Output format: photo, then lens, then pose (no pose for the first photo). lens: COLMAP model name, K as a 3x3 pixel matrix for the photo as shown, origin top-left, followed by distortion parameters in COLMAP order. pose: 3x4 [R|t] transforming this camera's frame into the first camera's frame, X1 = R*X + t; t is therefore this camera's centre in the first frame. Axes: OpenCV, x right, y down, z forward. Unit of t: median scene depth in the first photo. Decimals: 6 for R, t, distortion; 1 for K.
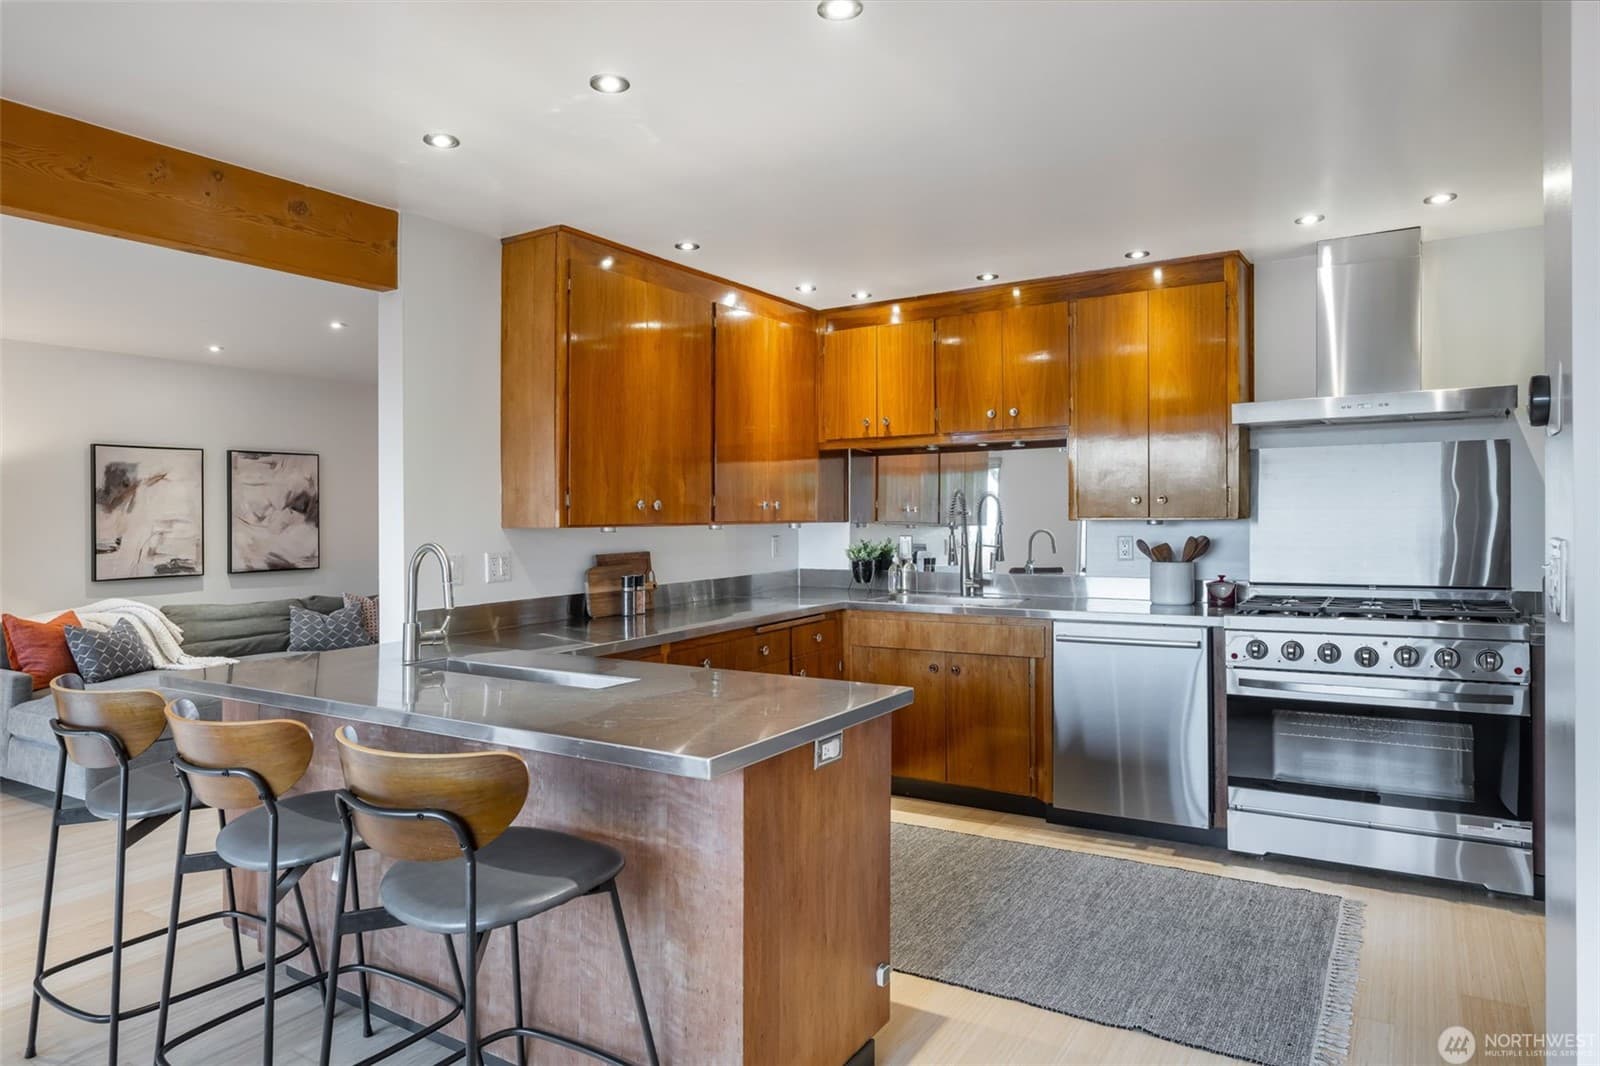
lens RADIAL K [[998.1, 0, 797.7], [0, 998.1, 524.0], [0, 0, 1]] dist [-0.000370, 0.000618]
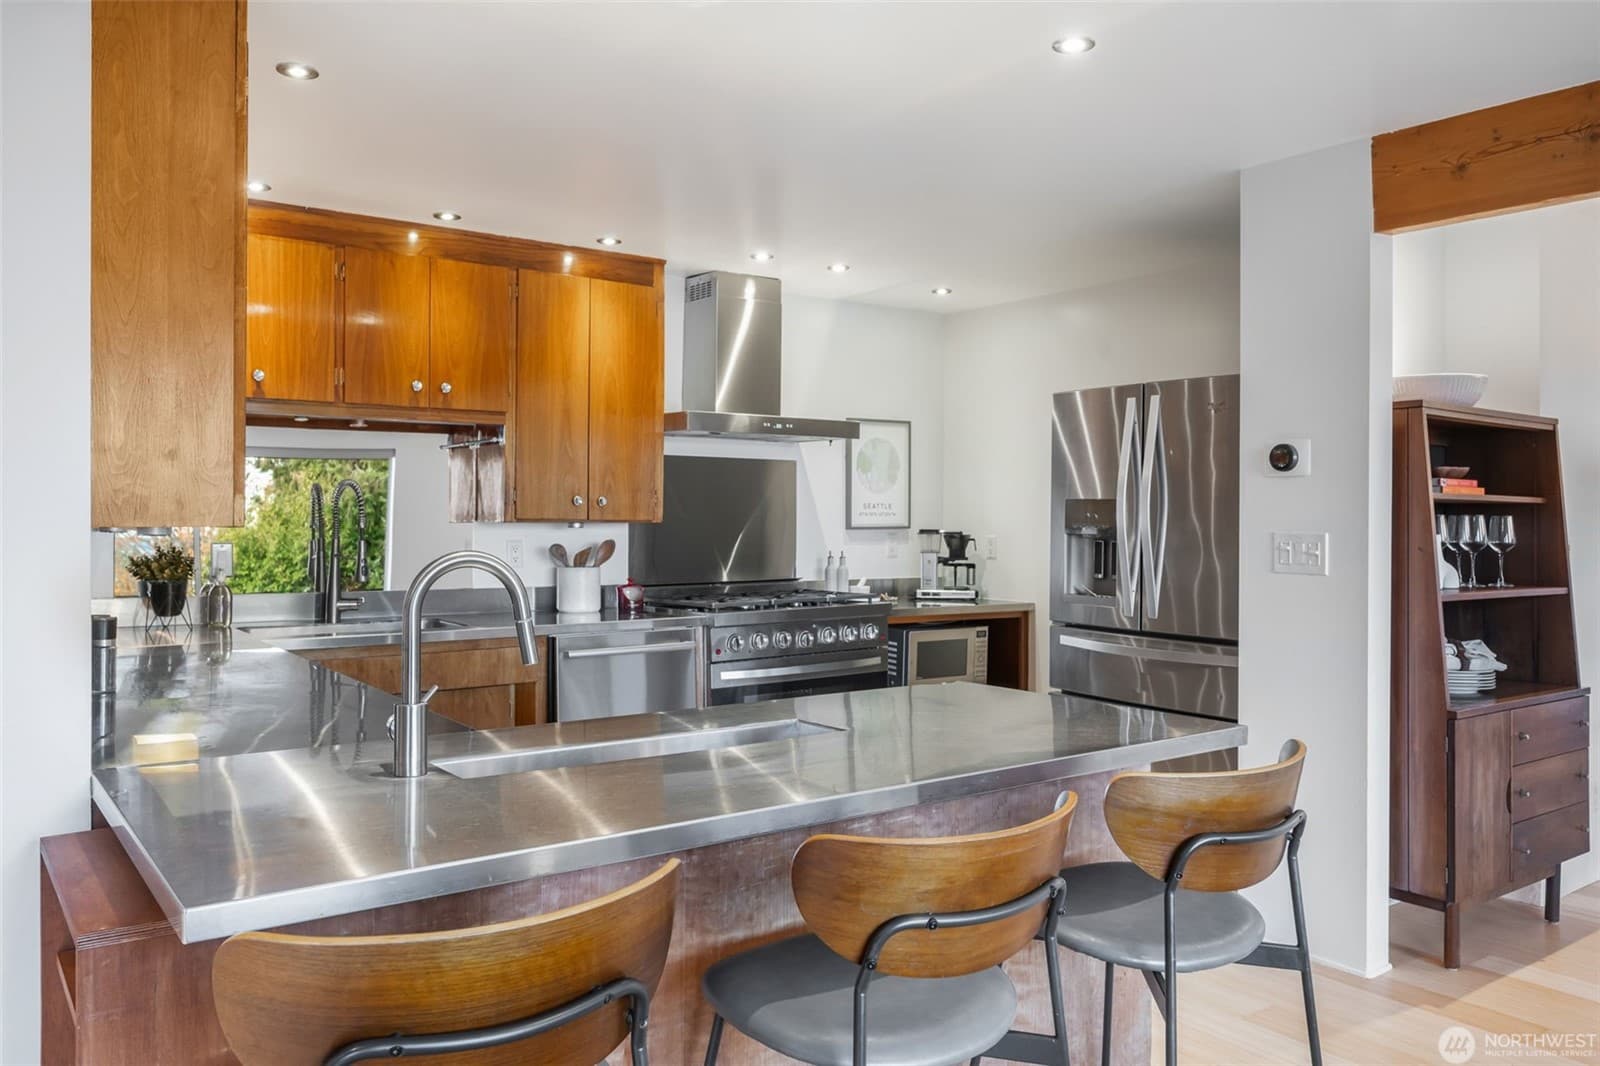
lens RADIAL K [[1200.7, 0, 800.0], [0, 1200.7, 533.0], [0, 0, 1]] dist [0.003363, 0.003243]
pose [[0.372347, 0.000474, 0.928093, -0.609853], [-0.002223, 0.999997, 0.000381, 0.004786], [-0.928091, -0.002205, 0.372348, 0.389034]]
